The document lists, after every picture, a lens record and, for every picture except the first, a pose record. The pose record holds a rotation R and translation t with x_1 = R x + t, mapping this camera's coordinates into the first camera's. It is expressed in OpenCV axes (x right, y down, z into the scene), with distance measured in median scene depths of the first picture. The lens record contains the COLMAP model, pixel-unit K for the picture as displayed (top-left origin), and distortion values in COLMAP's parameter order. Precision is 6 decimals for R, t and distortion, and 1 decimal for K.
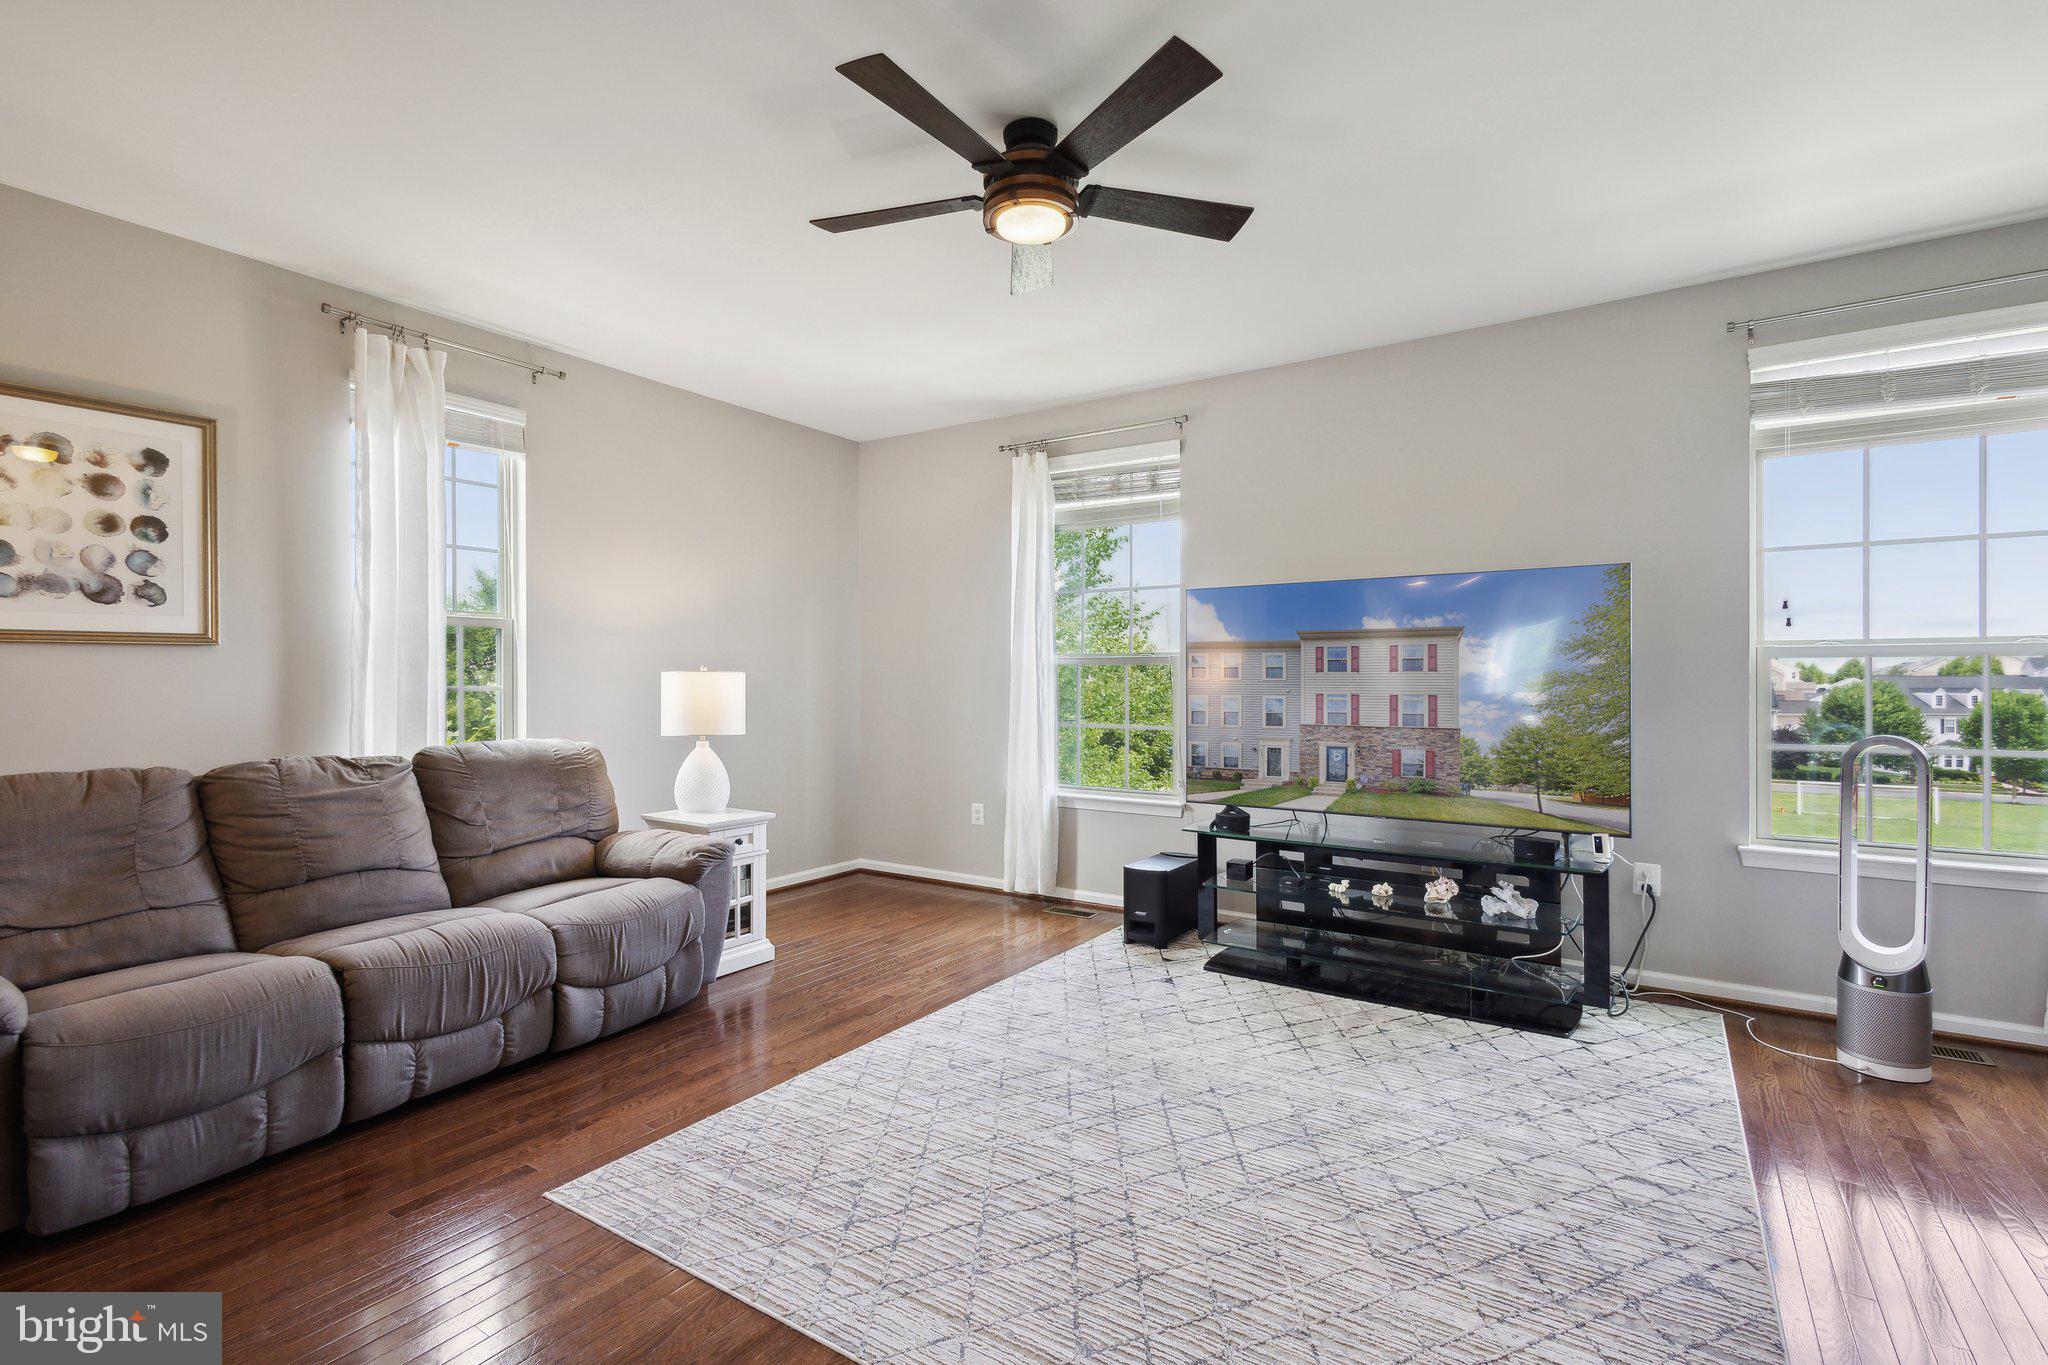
lens RADIAL K [[953.8, 0, 1033.2], [0, 953.8, 680.5], [0, 0, 1]] dist [0.002260, 0.000219]
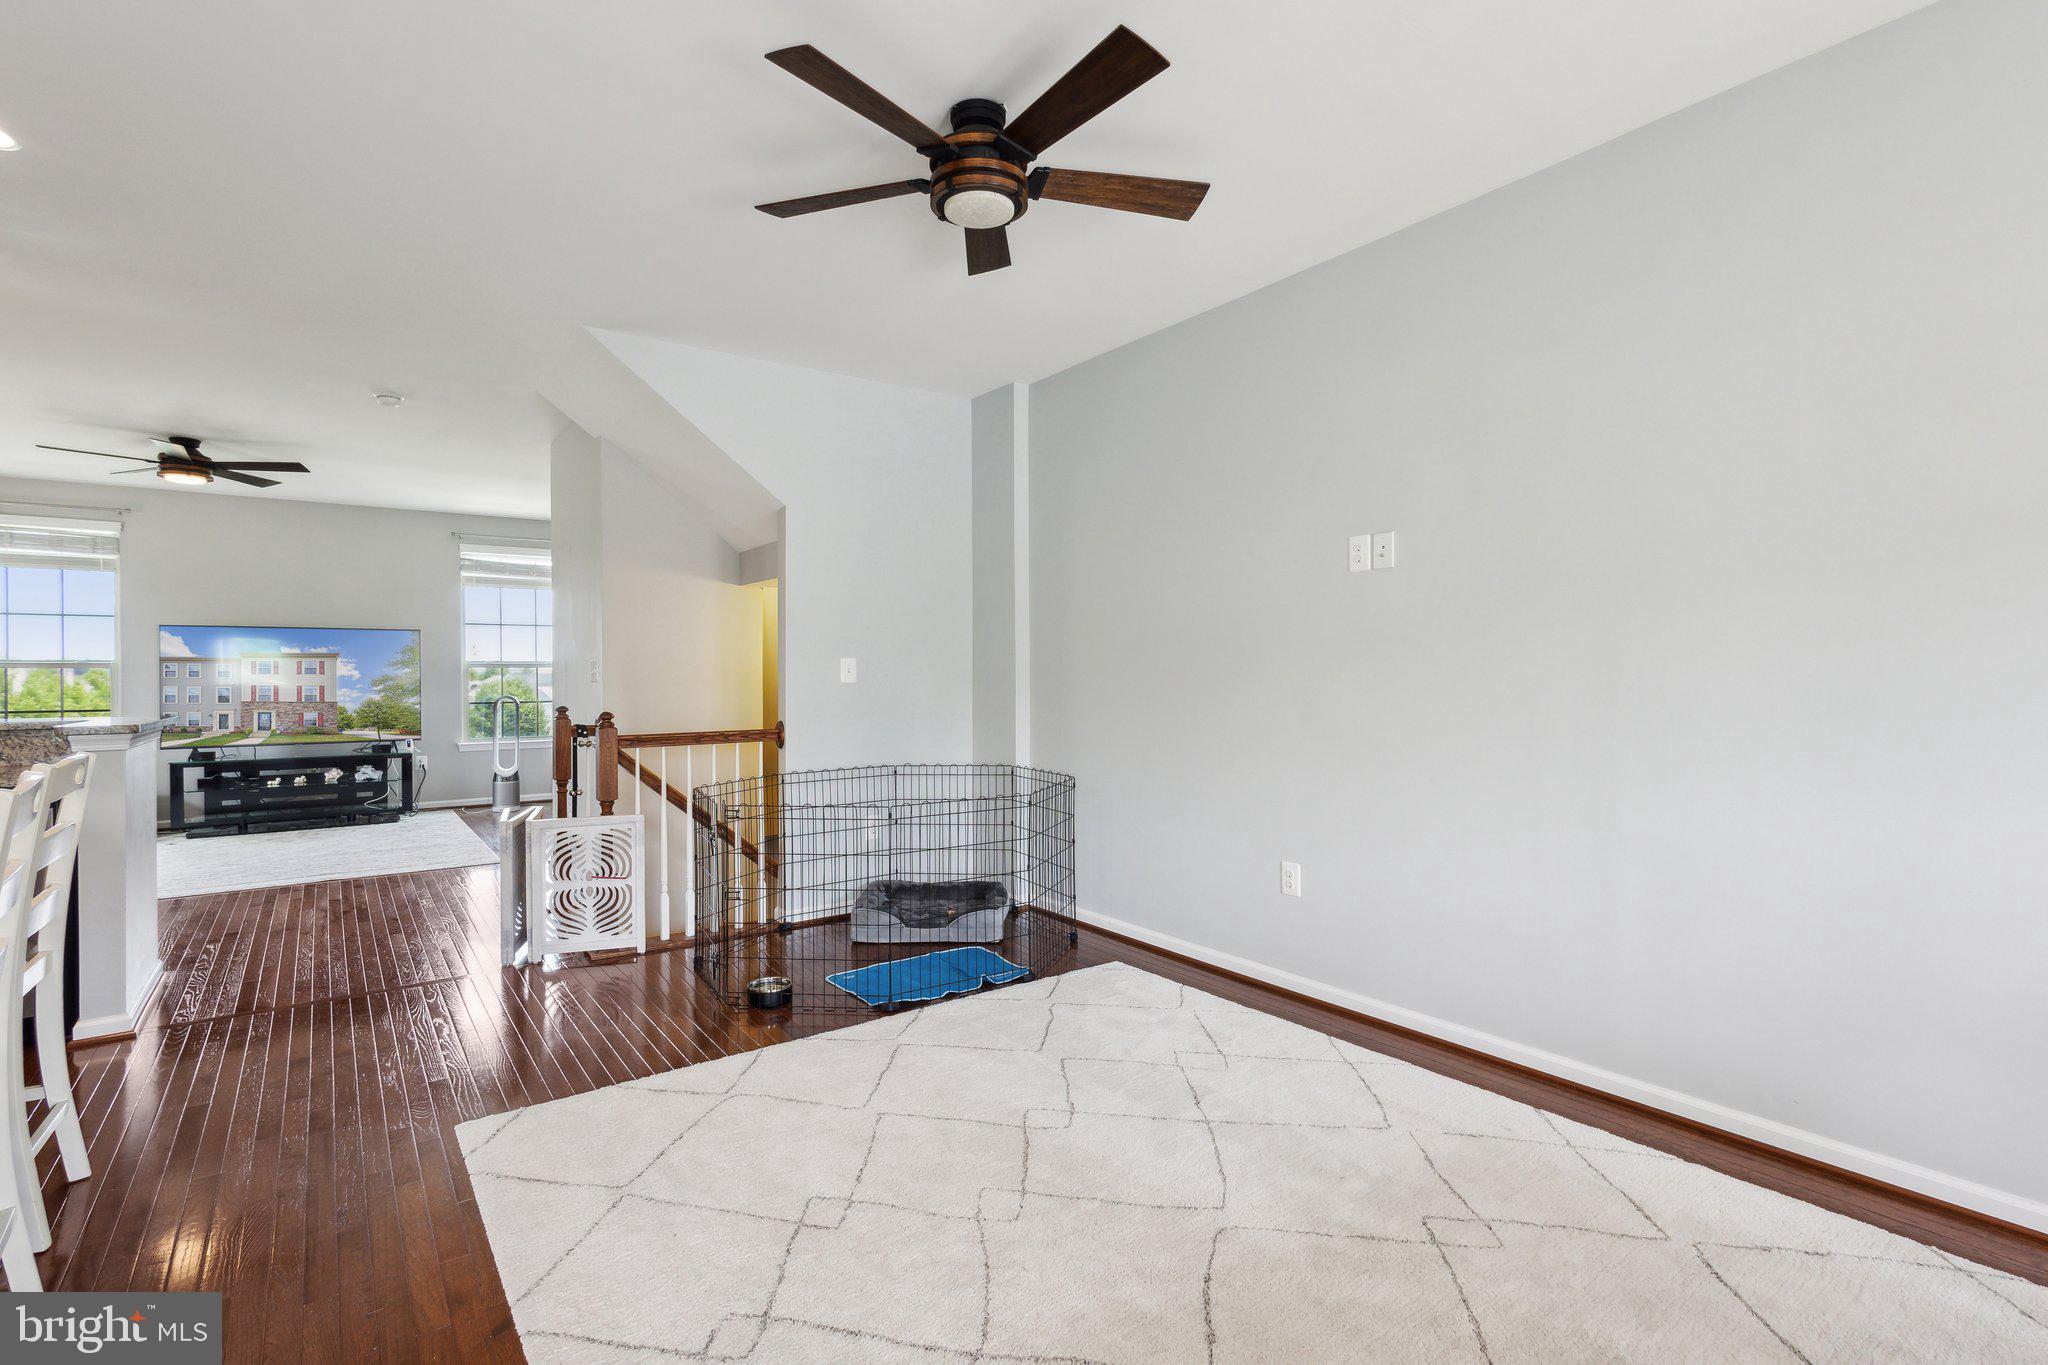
lens RADIAL K [[950.6, 0, 1024.0], [0, 950.6, 682.5], [0, 0, 1]] dist [0.008147, 0.000069]
pose [[0.350037, -0.007877, 0.936703, -1.057481], [0.003109, 0.999969, 0.007247, -0.001424], [-0.936731, 0.000375, 0.350050, -1.239681]]
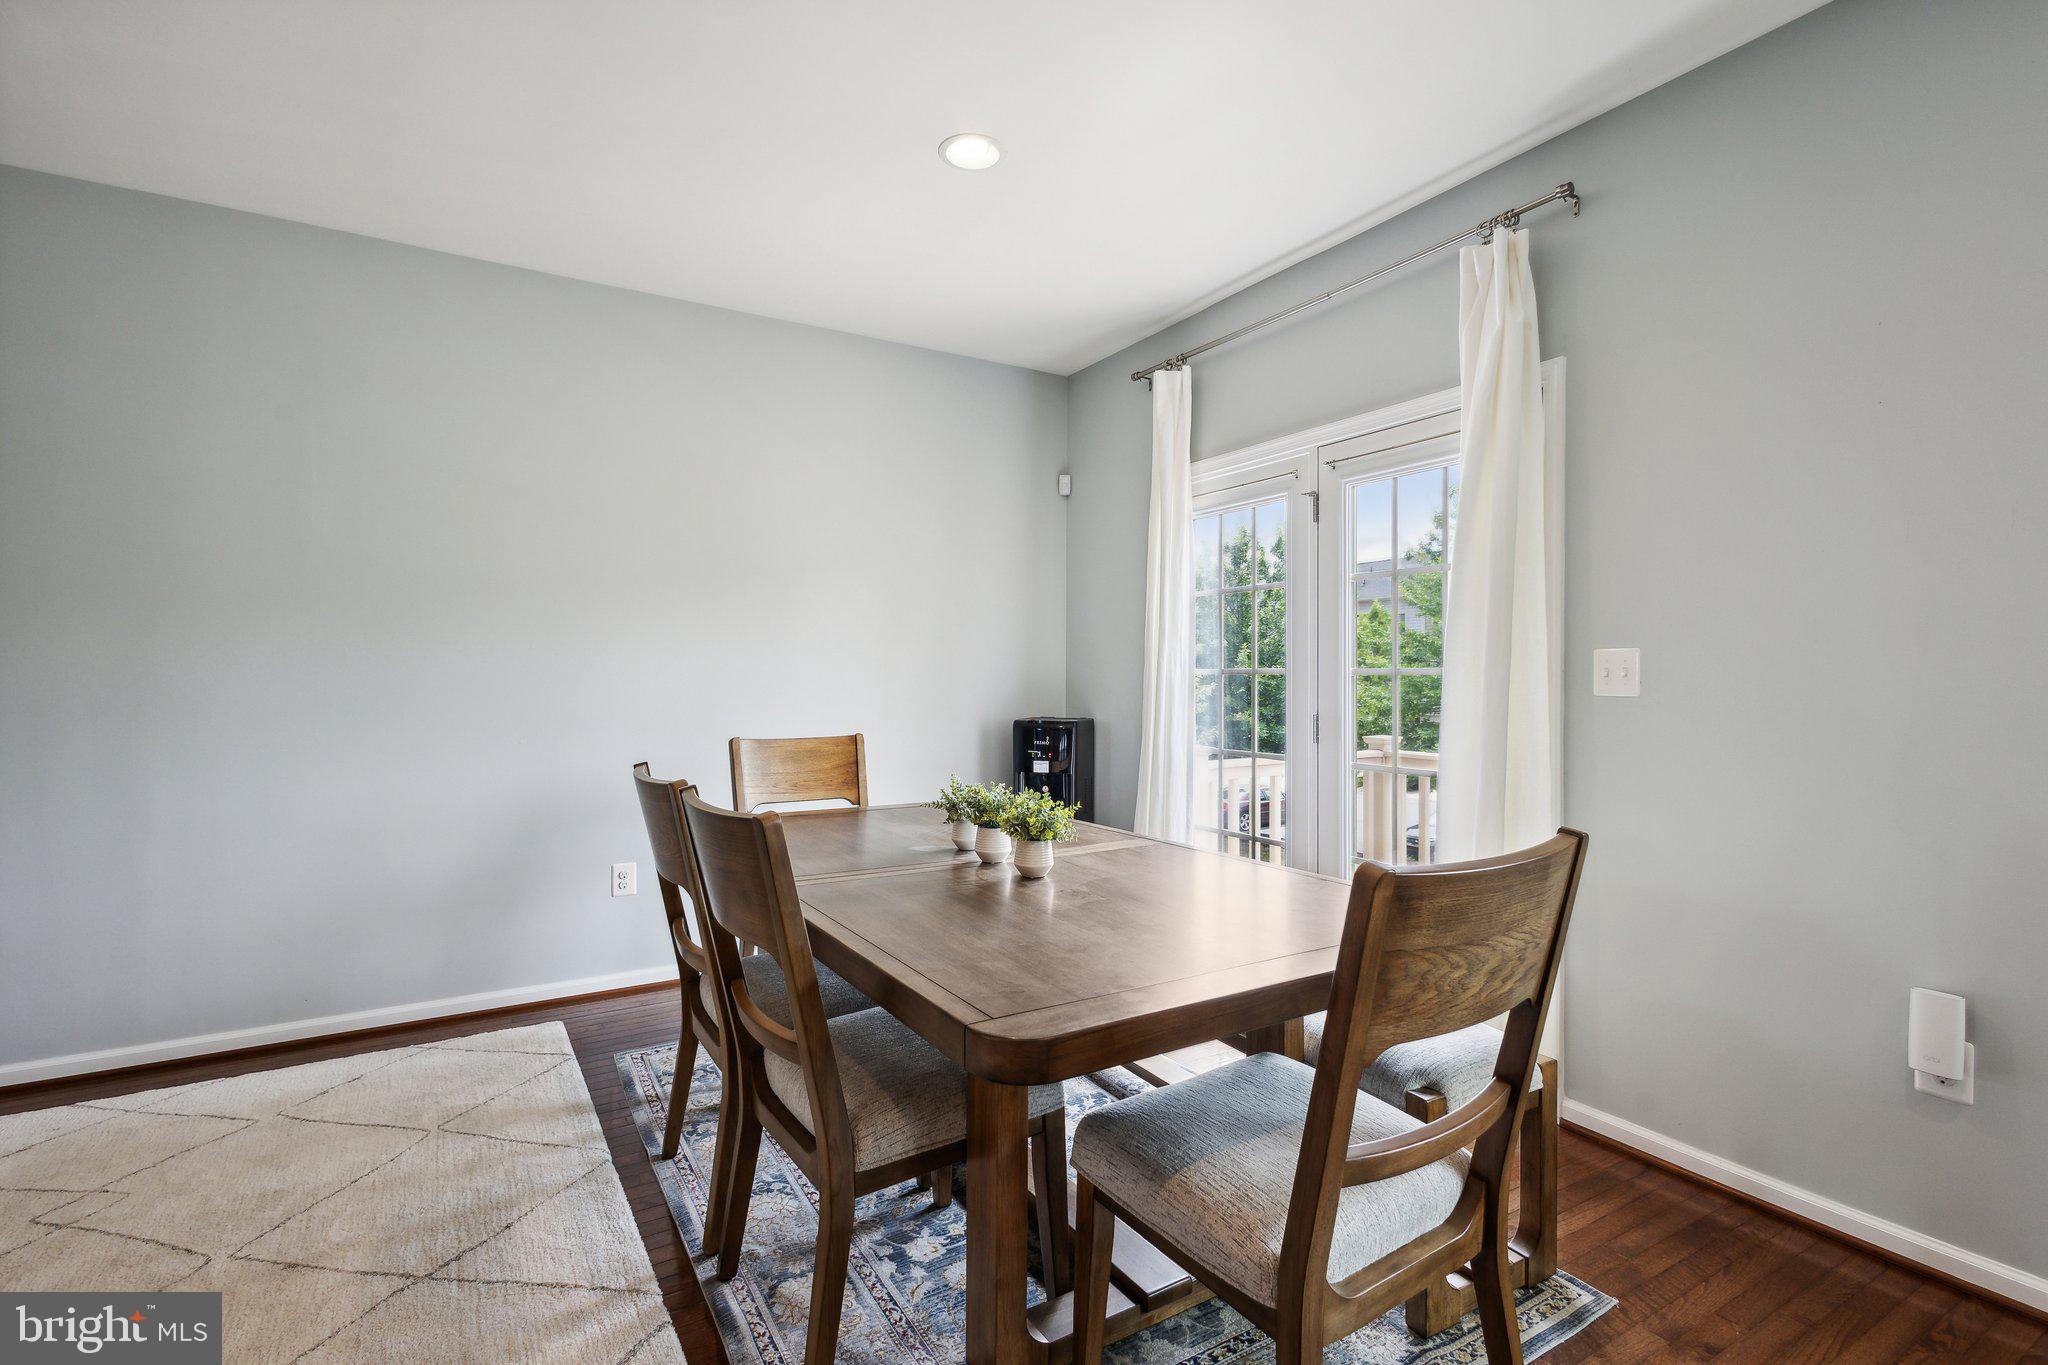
lens RADIAL K [[944.5, 0, 1015.7], [0, 944.5, 692.4], [0, 0, 1]] dist [0.002150, 0.000659]
pose [[-0.902082, -0.005826, 0.431525, -1.223930], [-0.000920, 0.999933, 0.011579, 0.001035], [-0.431563, 0.010048, -0.902027, -0.996011]]
